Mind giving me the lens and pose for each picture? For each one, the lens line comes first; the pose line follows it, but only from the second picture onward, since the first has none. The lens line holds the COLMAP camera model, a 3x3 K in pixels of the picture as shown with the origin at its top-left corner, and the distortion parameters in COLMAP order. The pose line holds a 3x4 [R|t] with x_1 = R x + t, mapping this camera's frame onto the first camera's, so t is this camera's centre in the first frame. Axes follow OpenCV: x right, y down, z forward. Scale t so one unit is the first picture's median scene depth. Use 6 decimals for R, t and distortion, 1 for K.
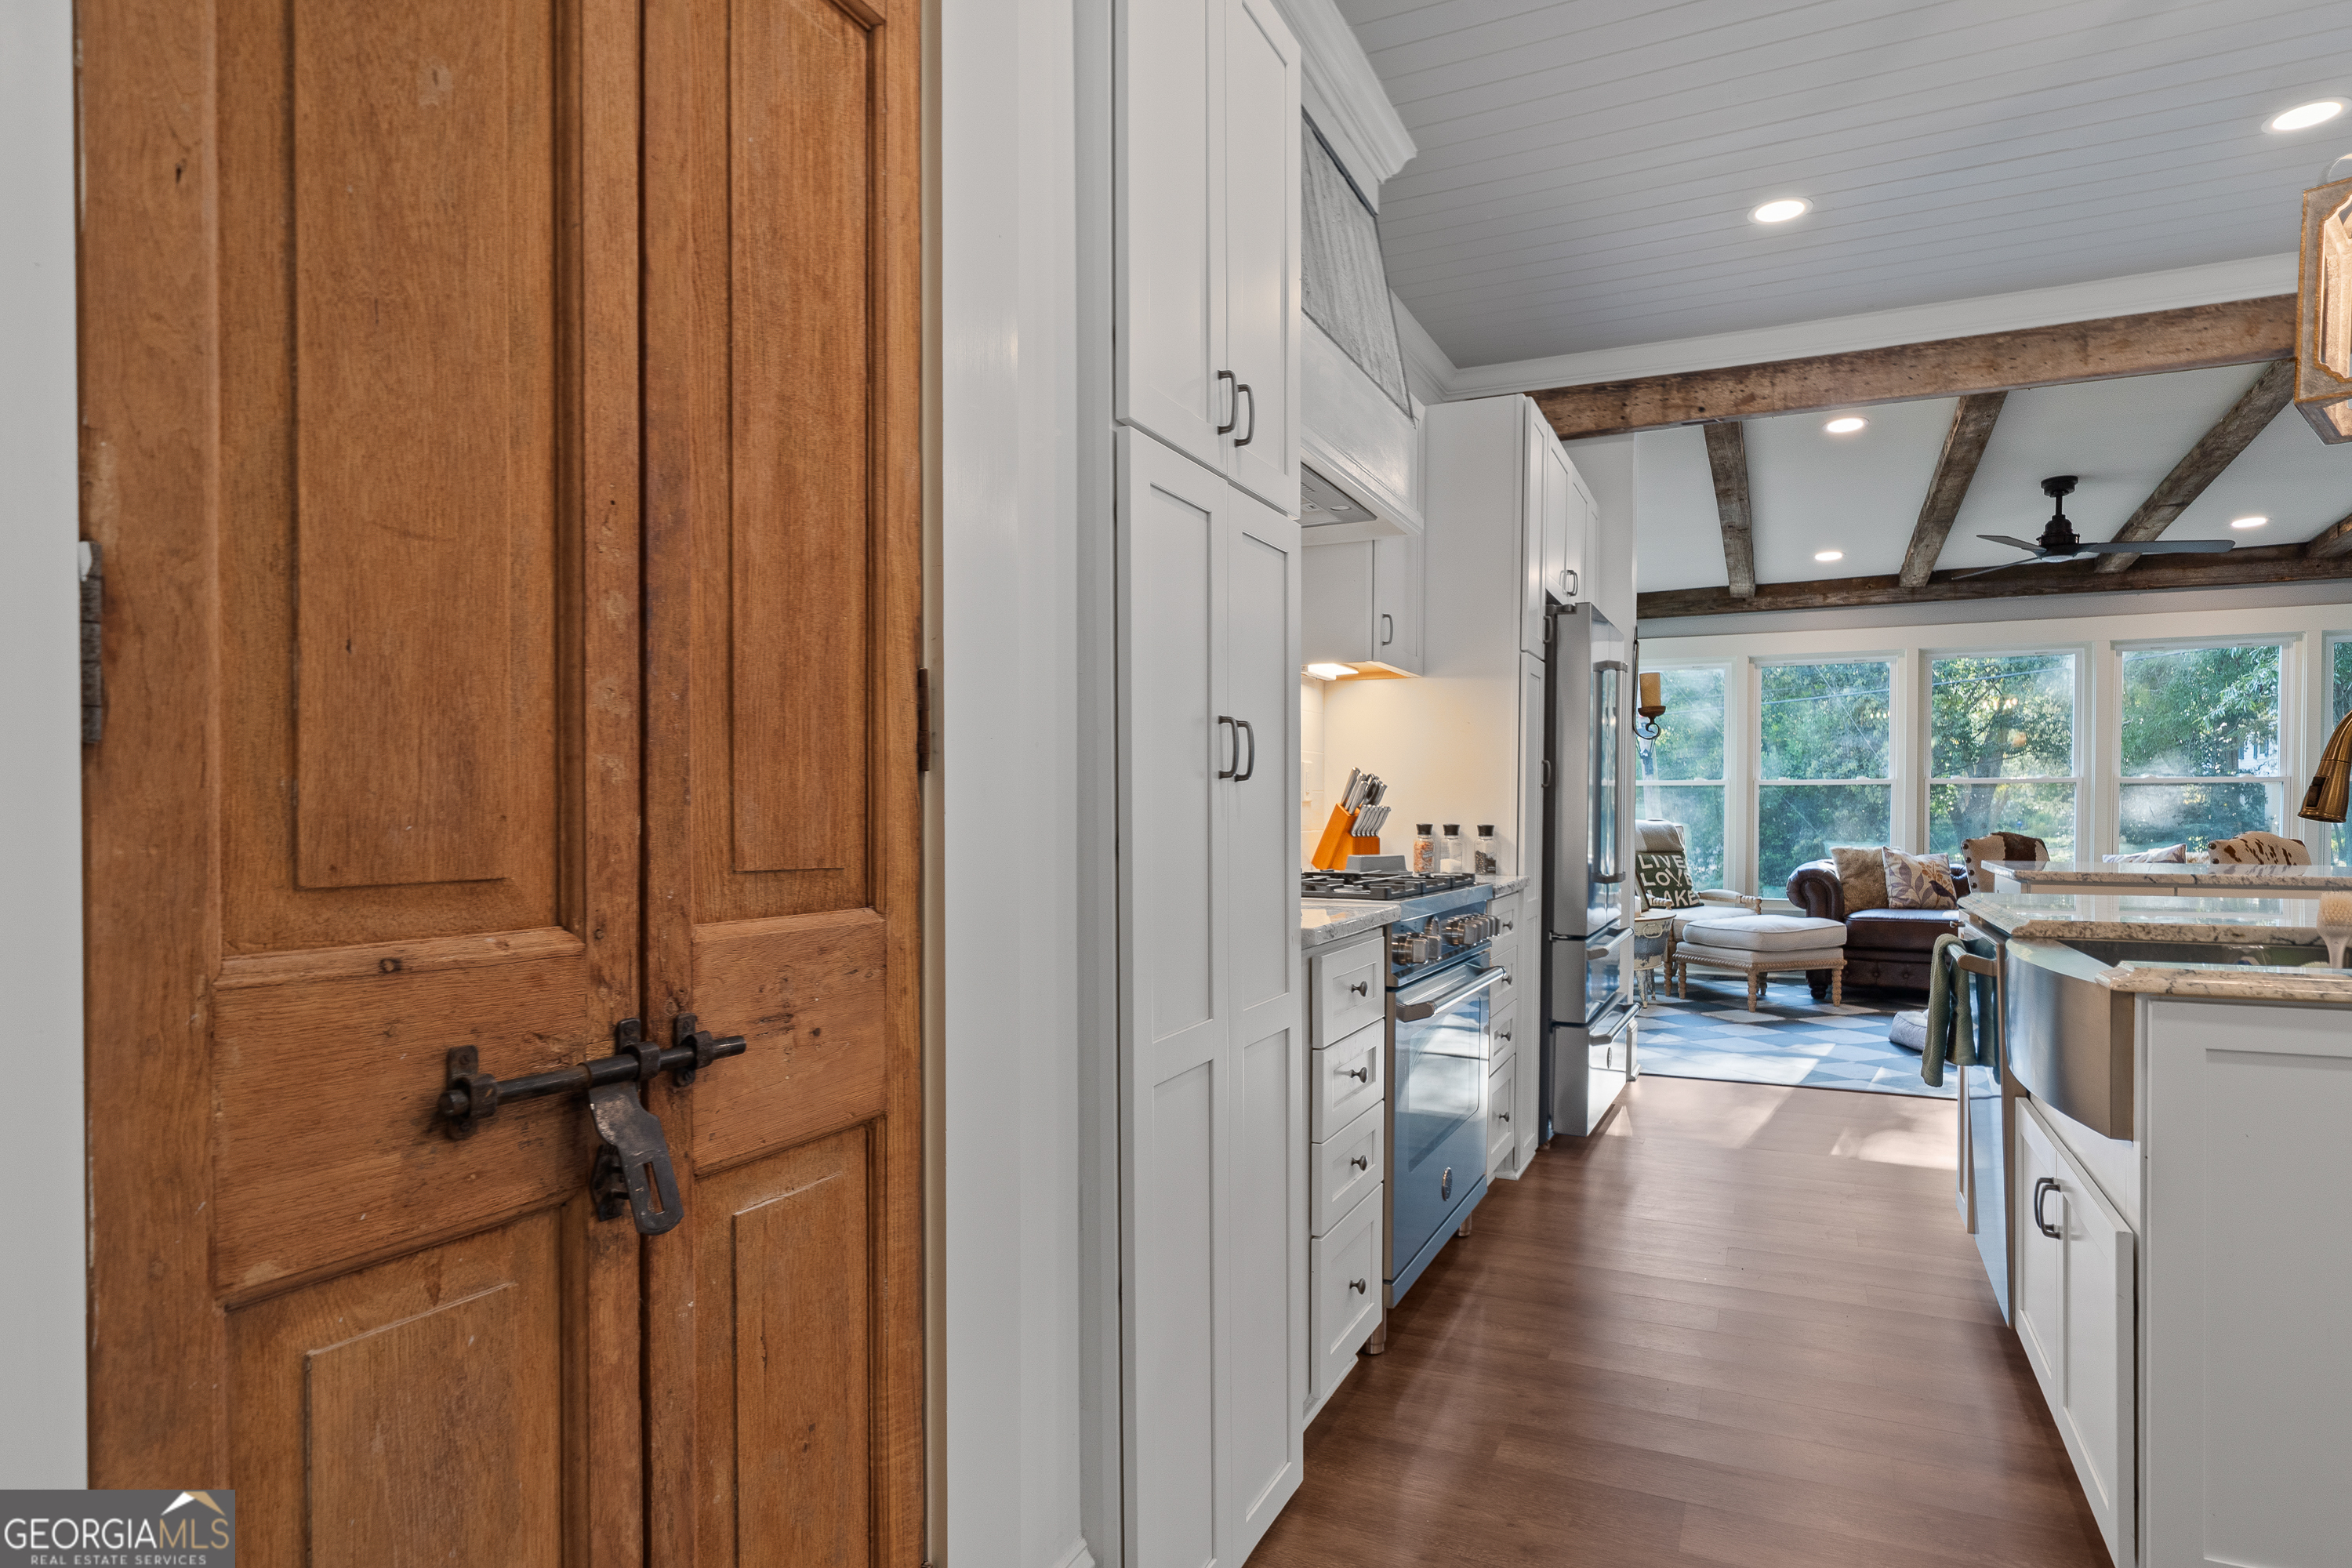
lens RADIAL K [[1299.0, 0, 1170.3], [0, 1299.0, 828.6], [0, 0, 1]] dist [0.004511, 0.000450]
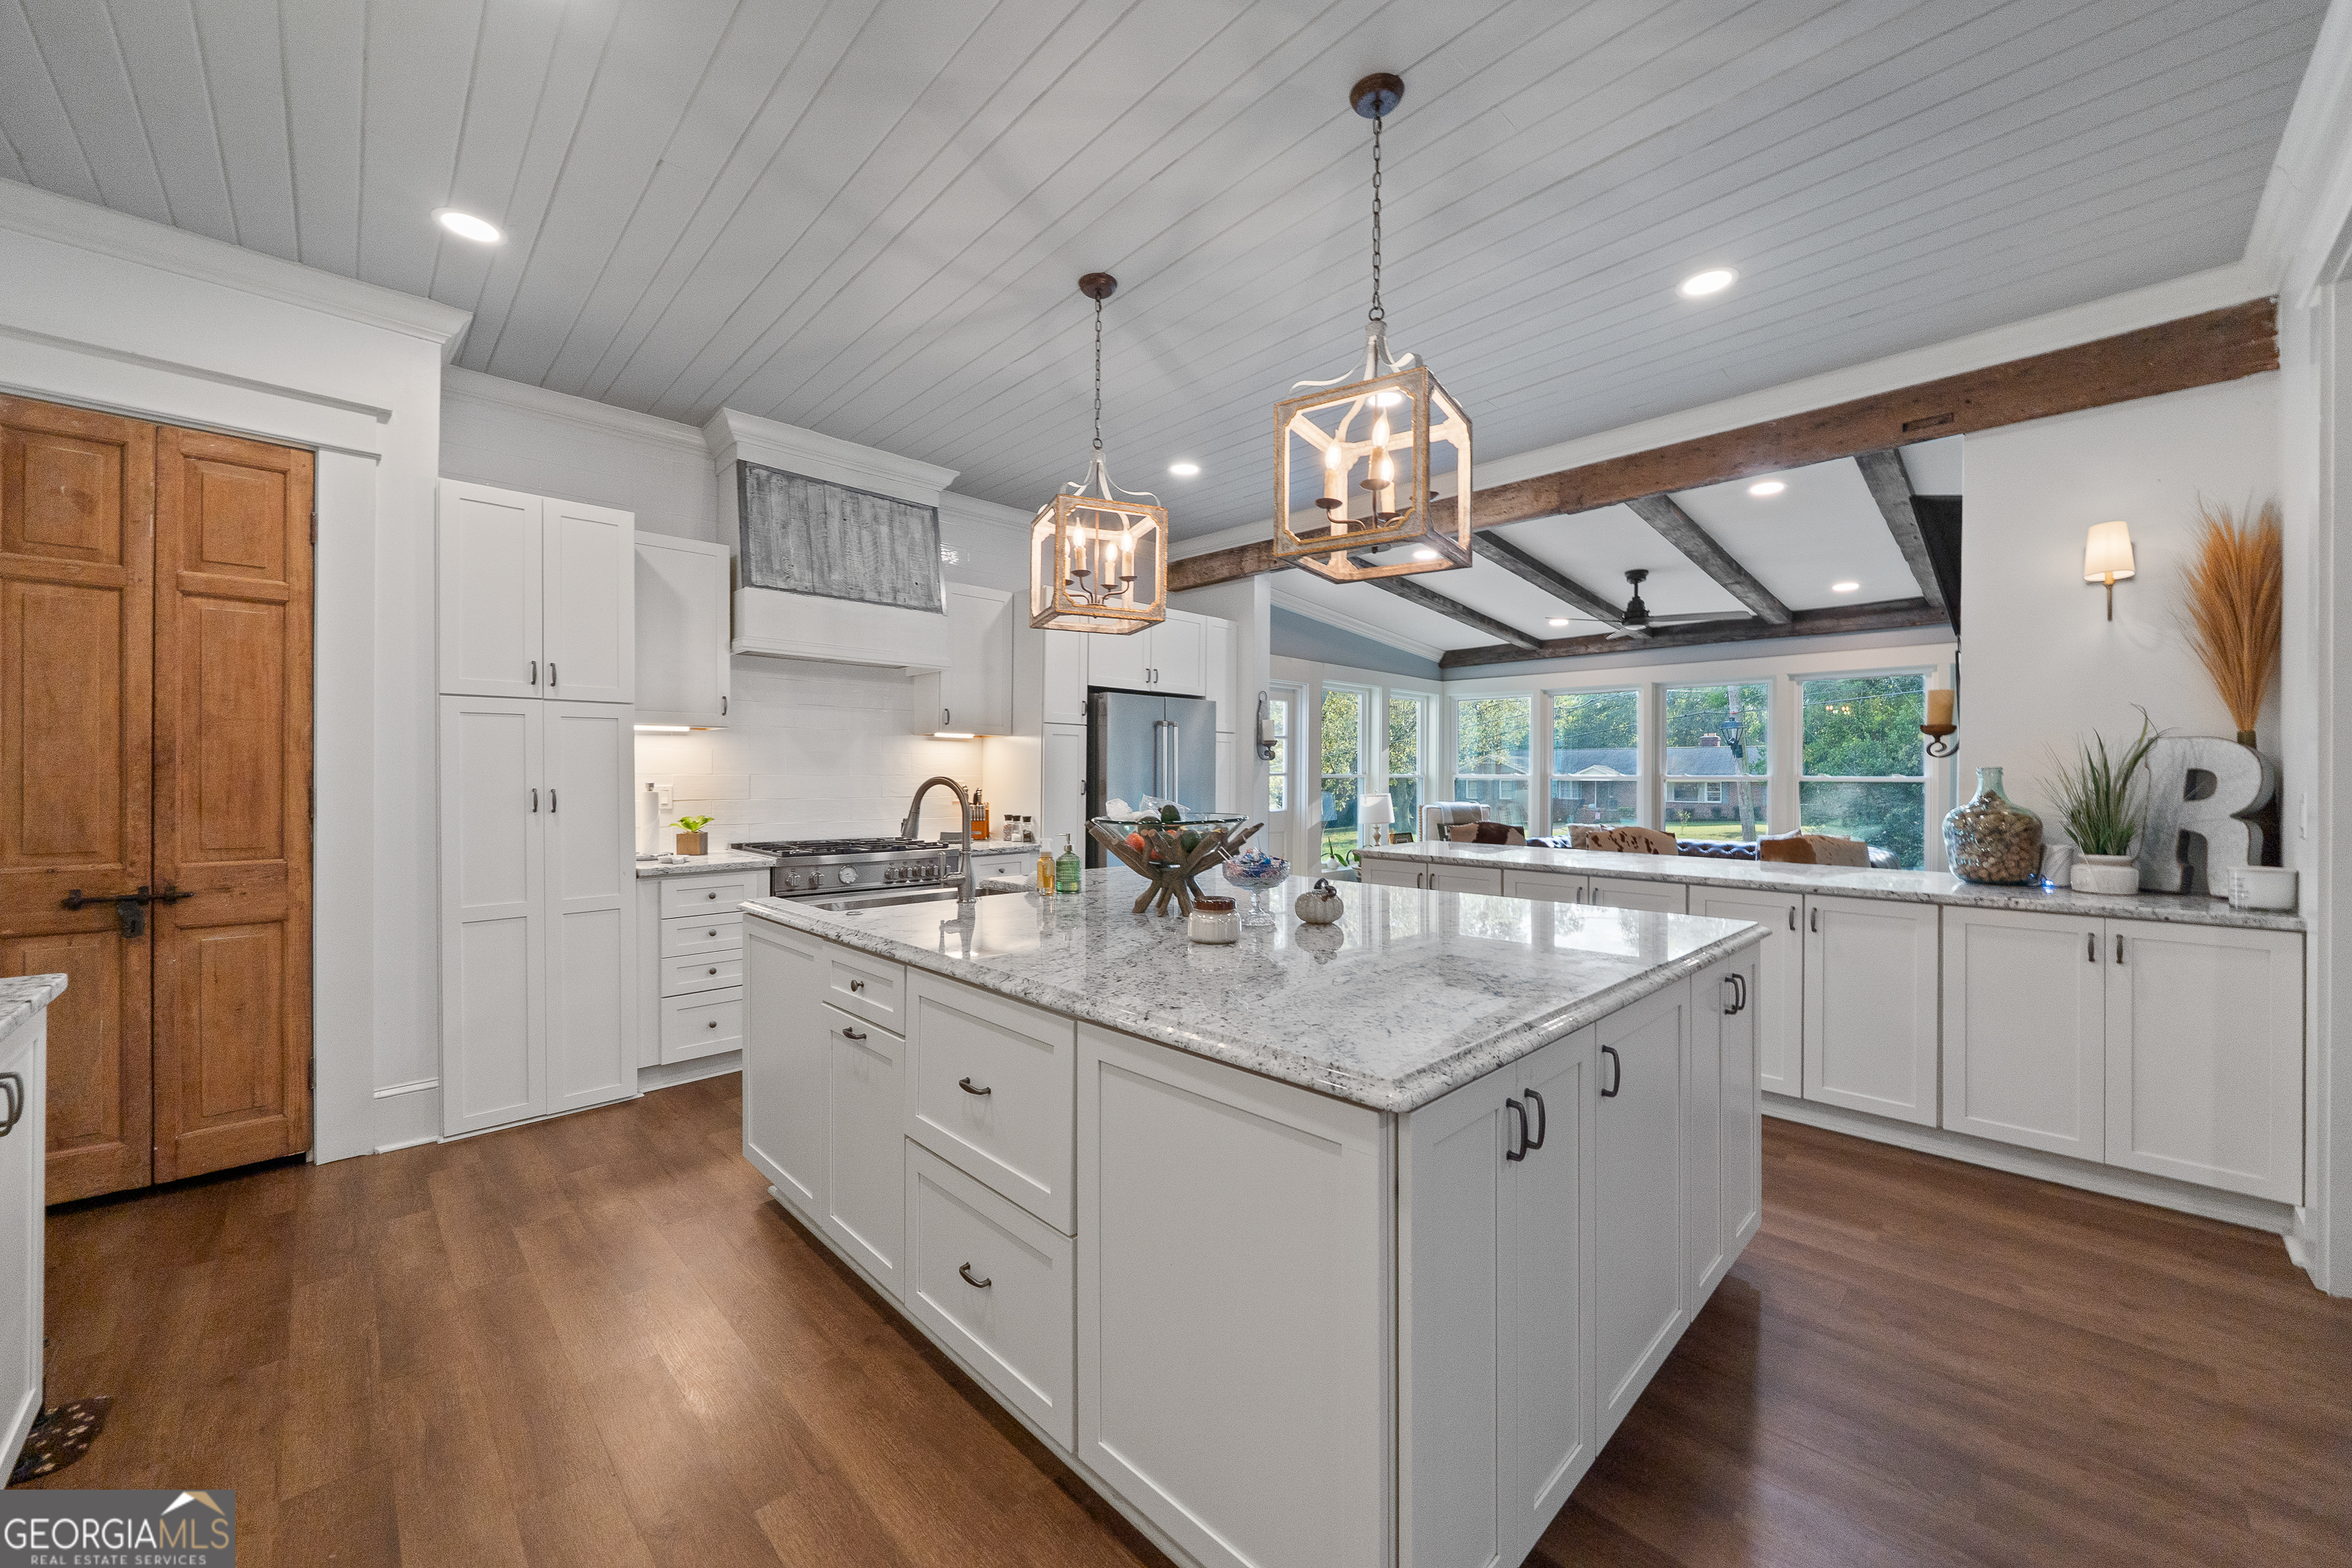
lens RADIAL K [[879.1, 0, 1176.0], [0, 879.1, 784.0], [0, 0, 1]] dist [-0.001892, -0.000318]
pose [[0.938868, 0.006902, -0.344208, 0.475179], [-0.008482, 0.999959, -0.003085, -0.025522], [0.344173, 0.005816, 0.938888, -0.061833]]
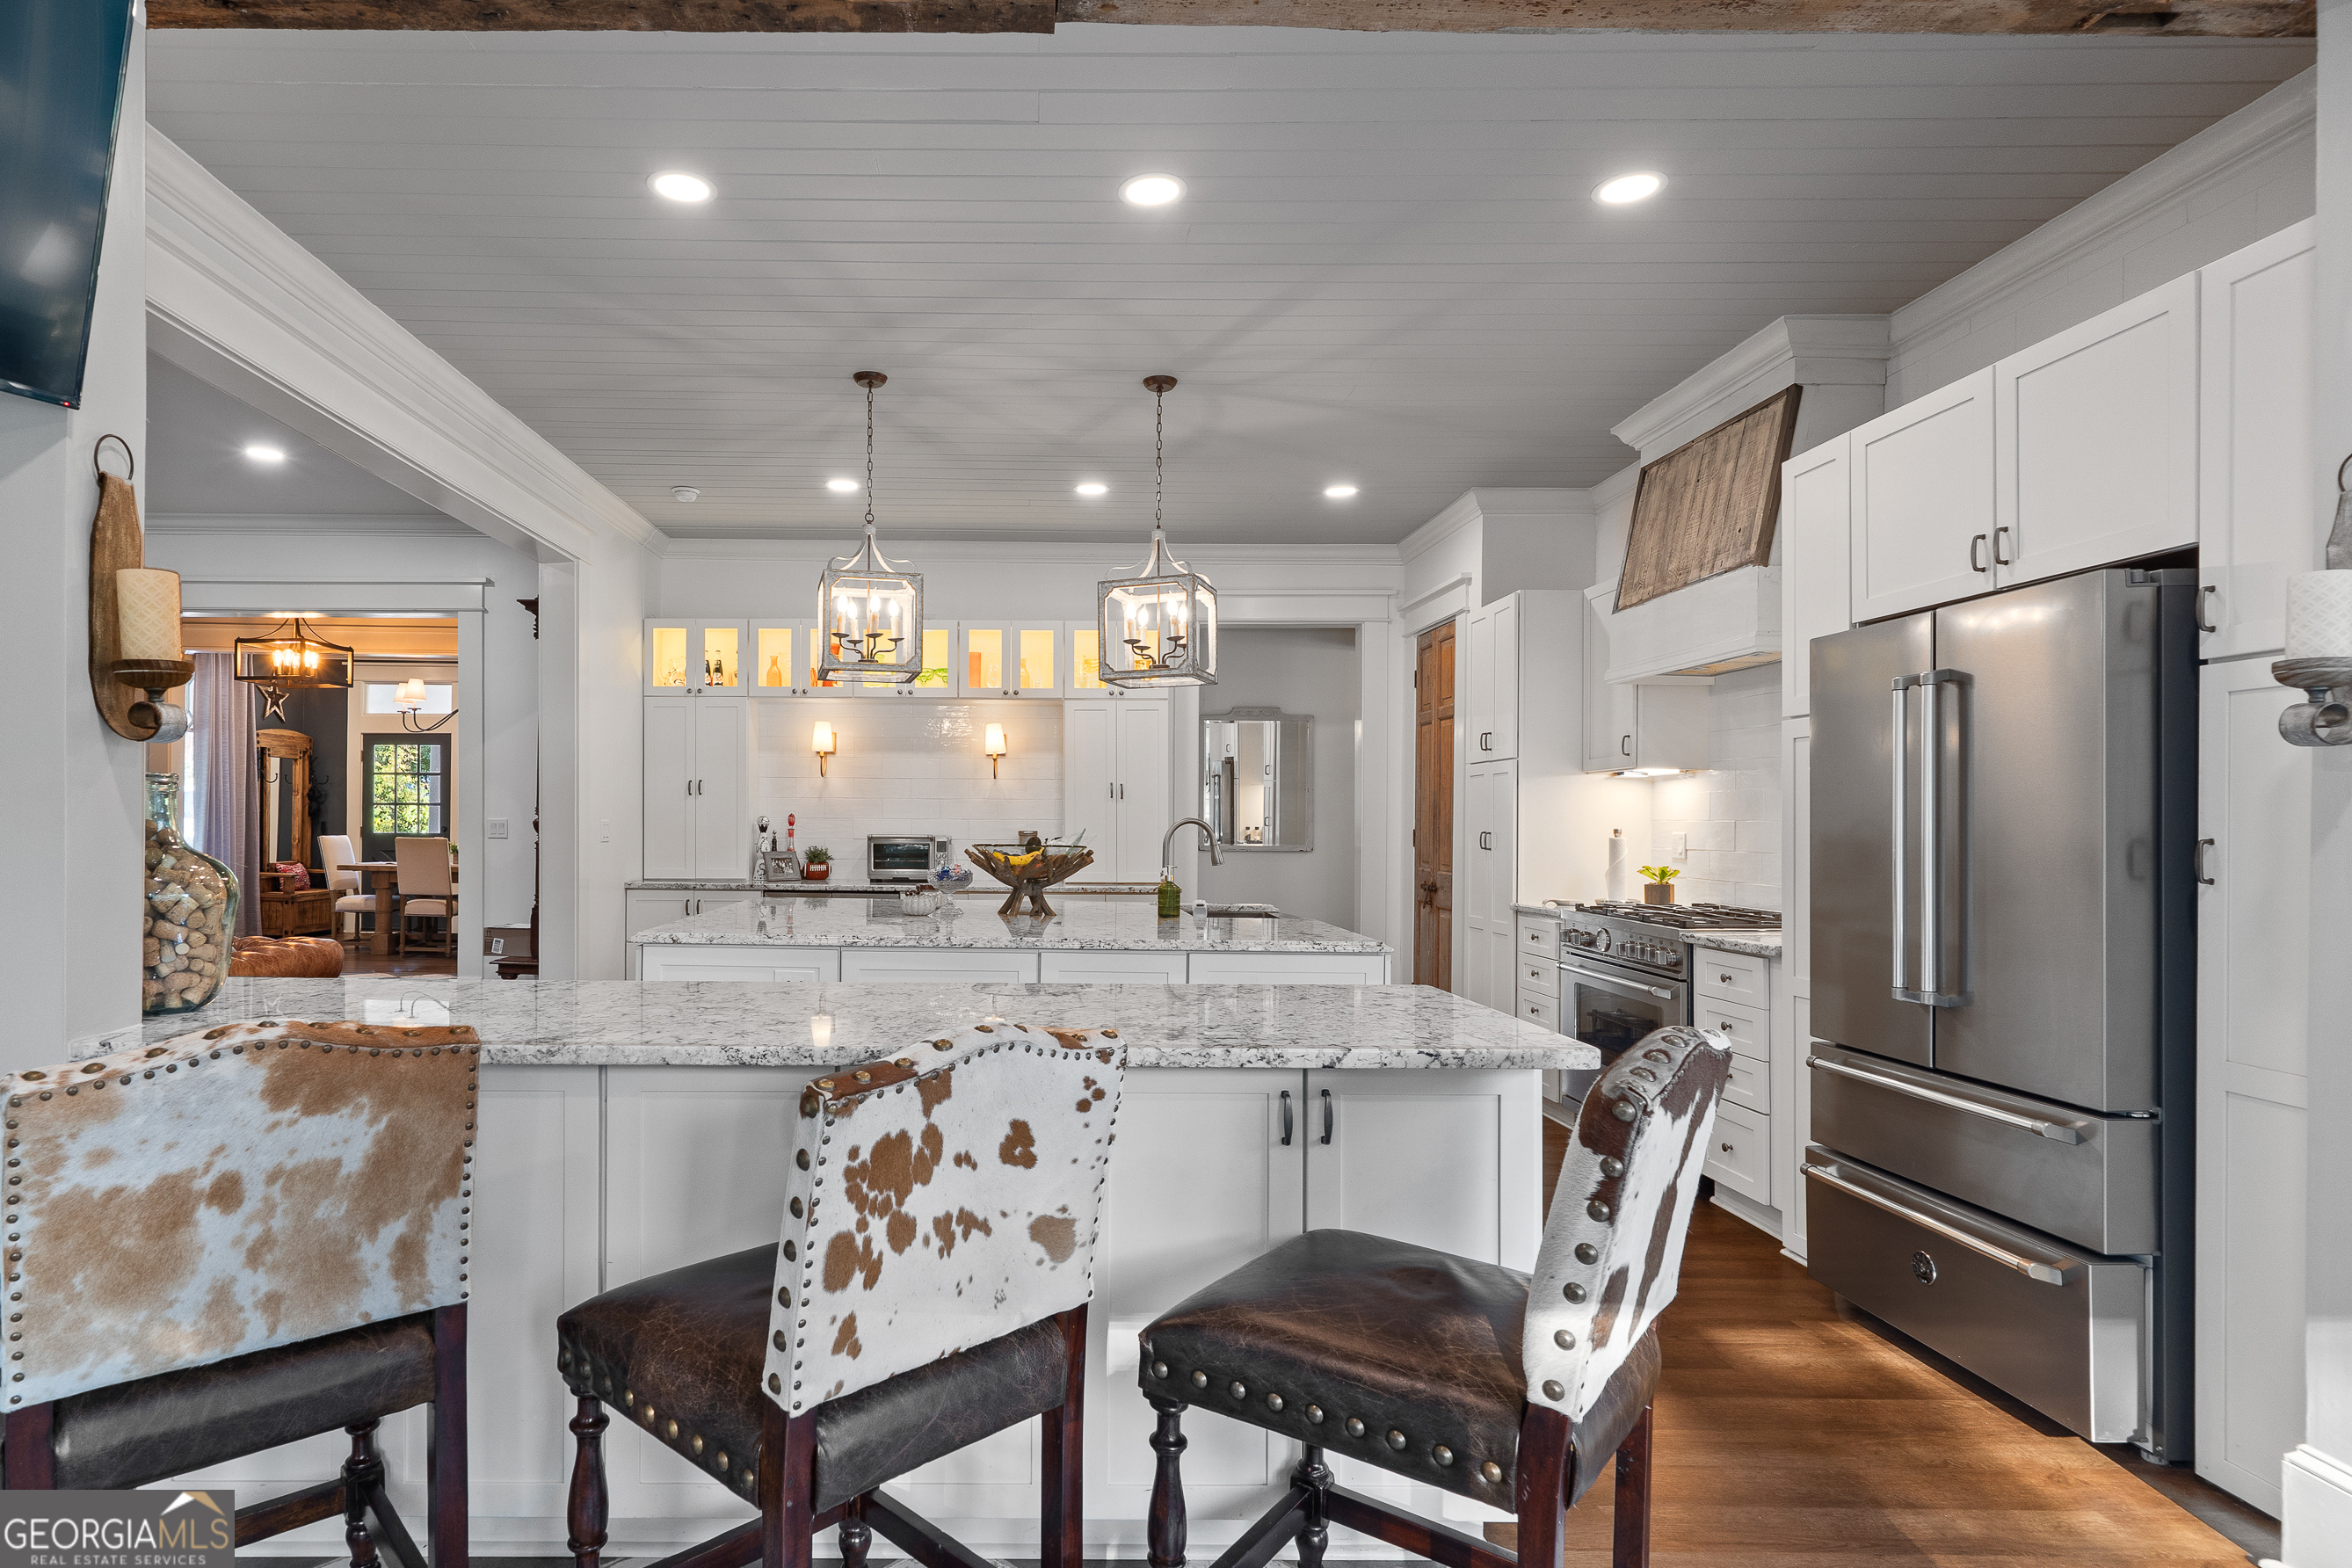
lens RADIAL K [[1248.5, 0, 1023.1], [0, 1248.5, 817.5], [0, 0, 1]] dist [-0.000893, -0.000113]
pose [[-0.897605, -0.009124, -0.440705, 0.651646], [-0.014117, 0.999868, 0.008053, -0.033036], [0.440574, 0.013450, -0.897616, 0.855722]]
